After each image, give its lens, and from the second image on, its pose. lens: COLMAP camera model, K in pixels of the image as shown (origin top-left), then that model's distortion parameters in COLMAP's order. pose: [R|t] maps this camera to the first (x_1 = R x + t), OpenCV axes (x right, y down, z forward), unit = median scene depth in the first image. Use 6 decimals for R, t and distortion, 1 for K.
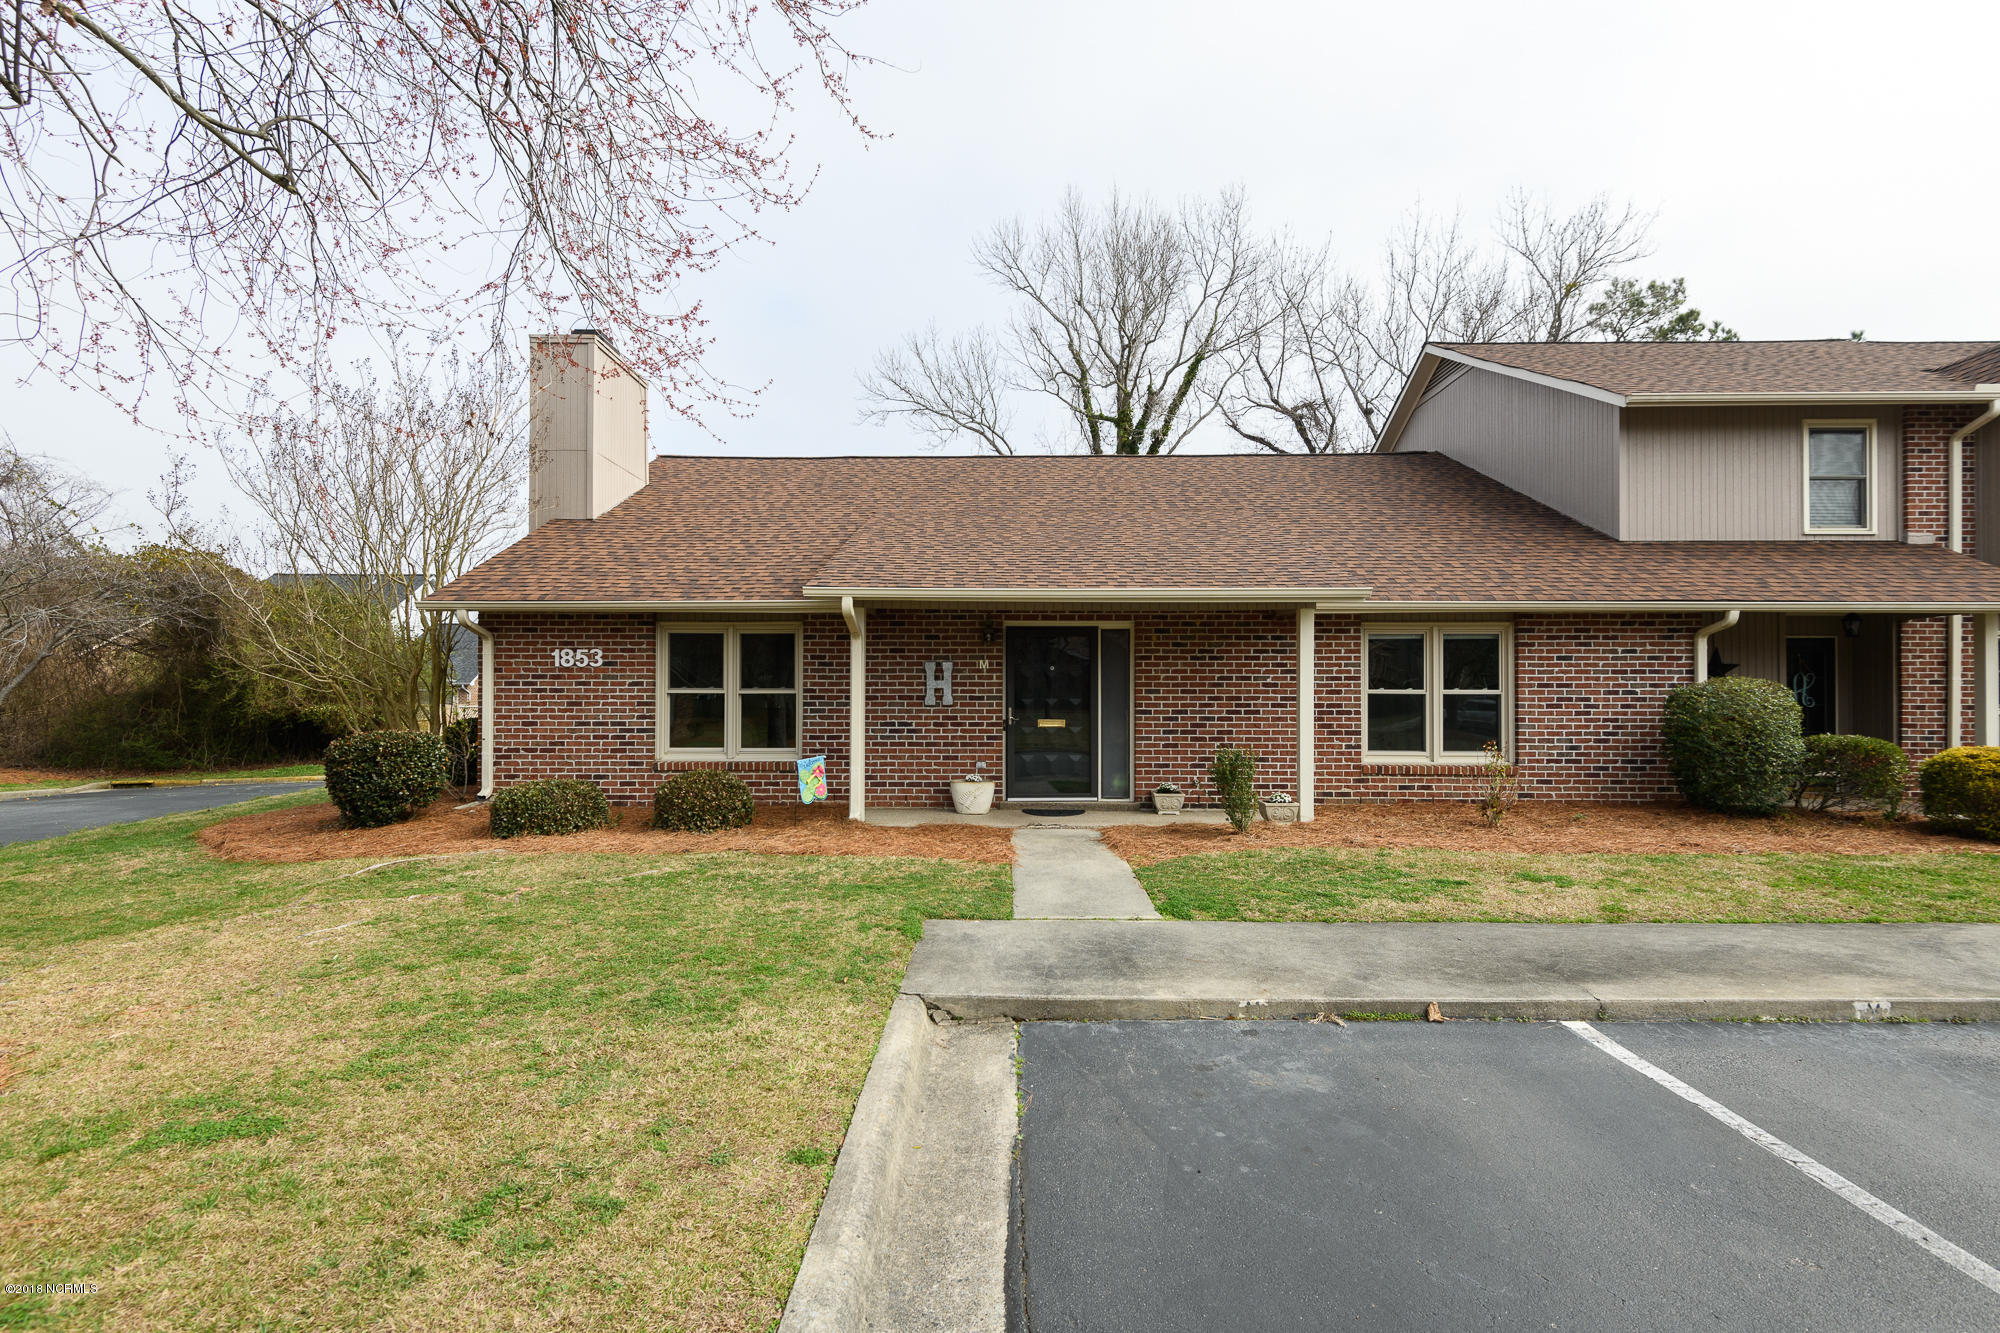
lens RADIAL K [[963.6, 0, 1001.1], [0, 963.6, 691.4], [0, 0, 1]] dist [0.030868, 0.000708]
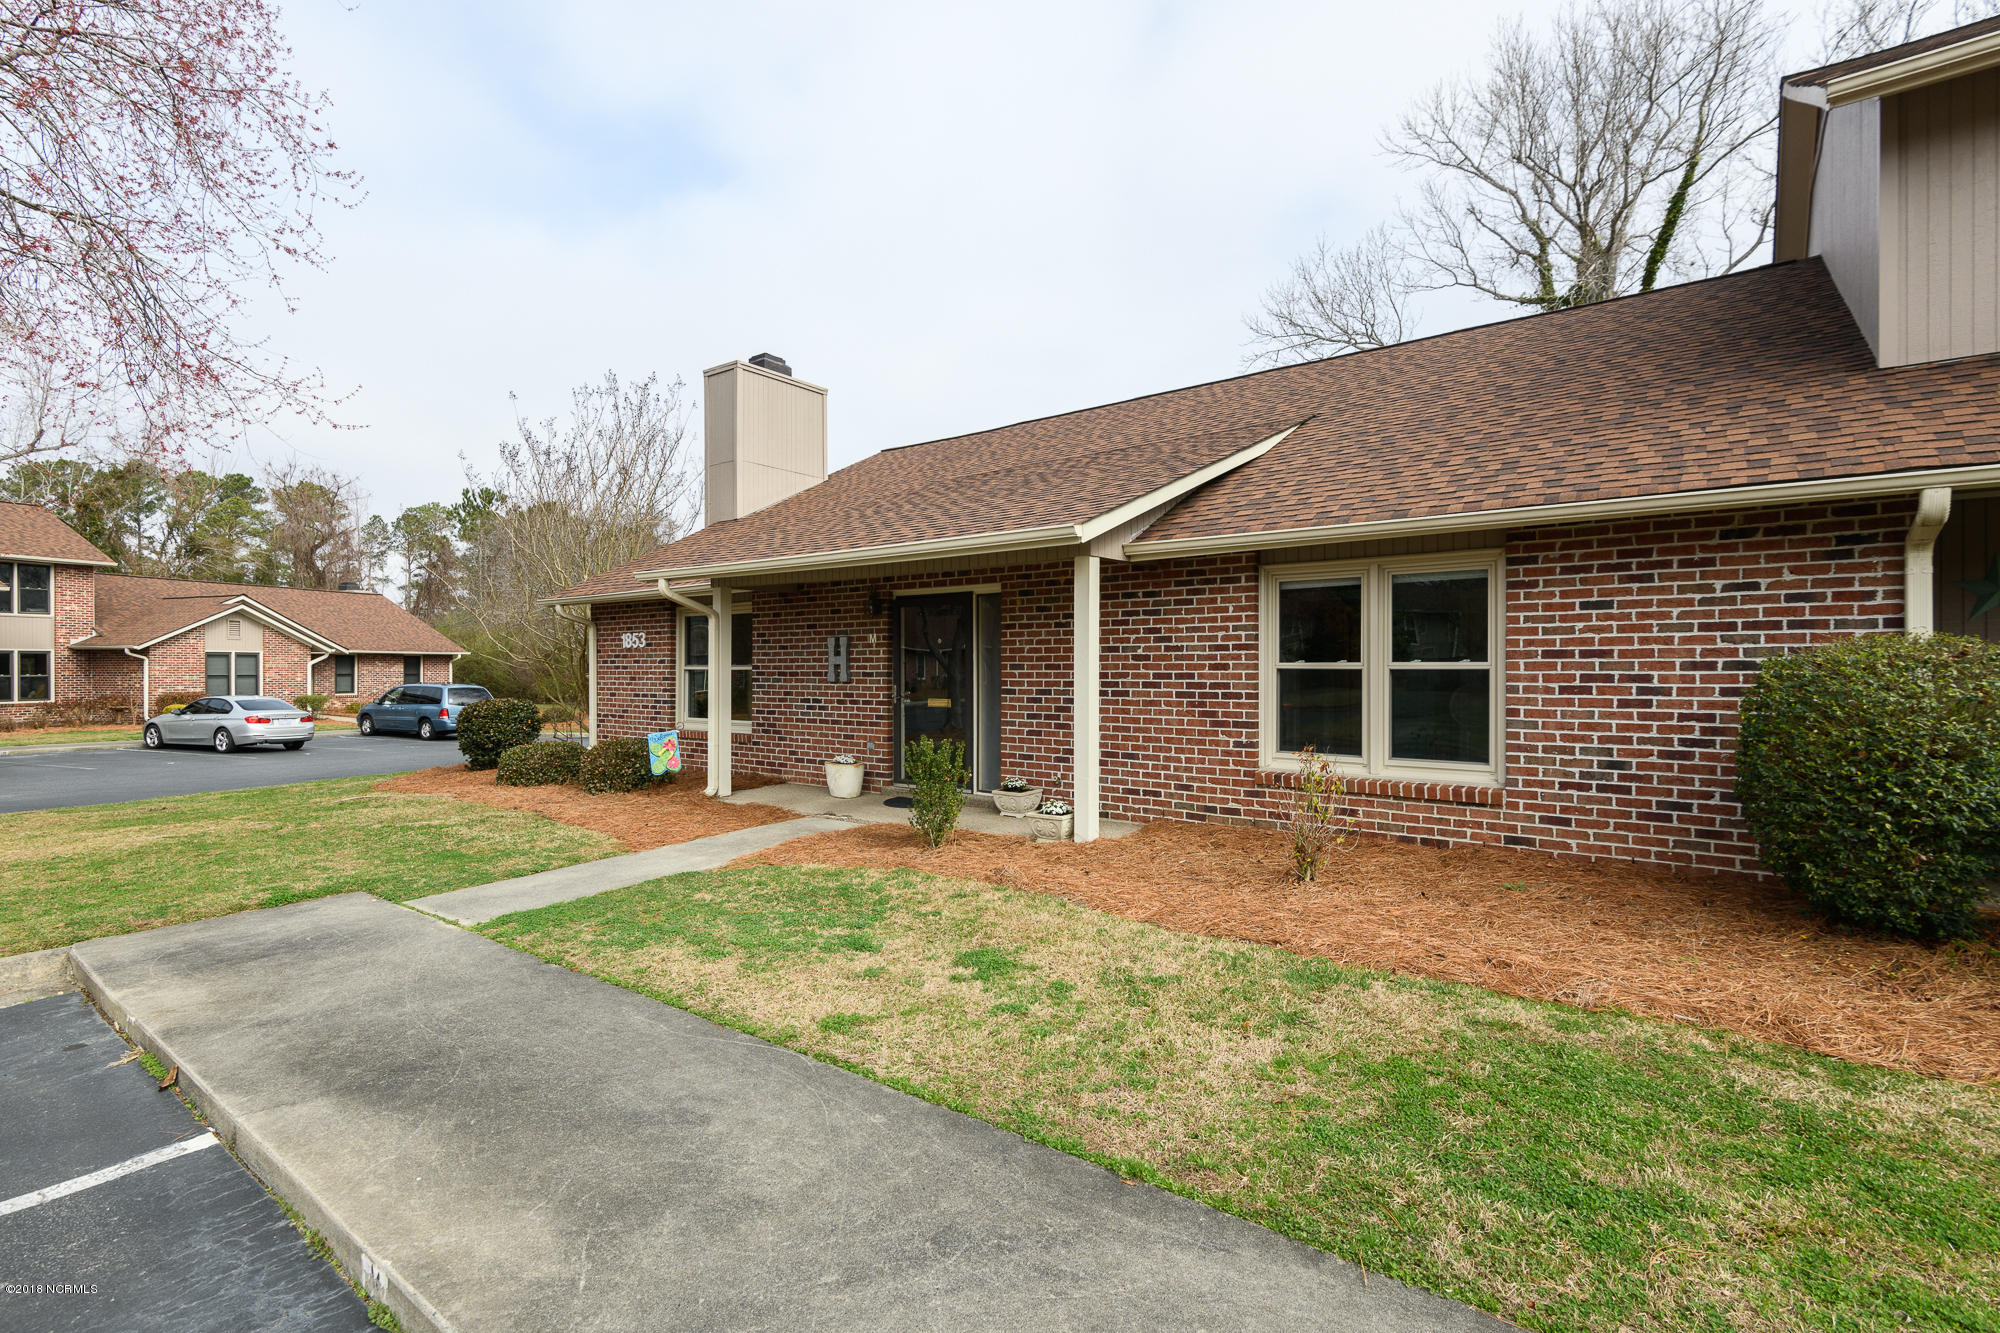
lens RADIAL K [[965.4, 0, 1000.0], [0, 965.4, 666.5], [0, 0, 1]] dist [0.020160, -0.000463]
pose [[0.781059, -0.003306, -0.624449, 0.660758], [0.013299, 0.999847, 0.011341, -0.009634], [0.624316, -0.017163, 0.780984, 0.343573]]
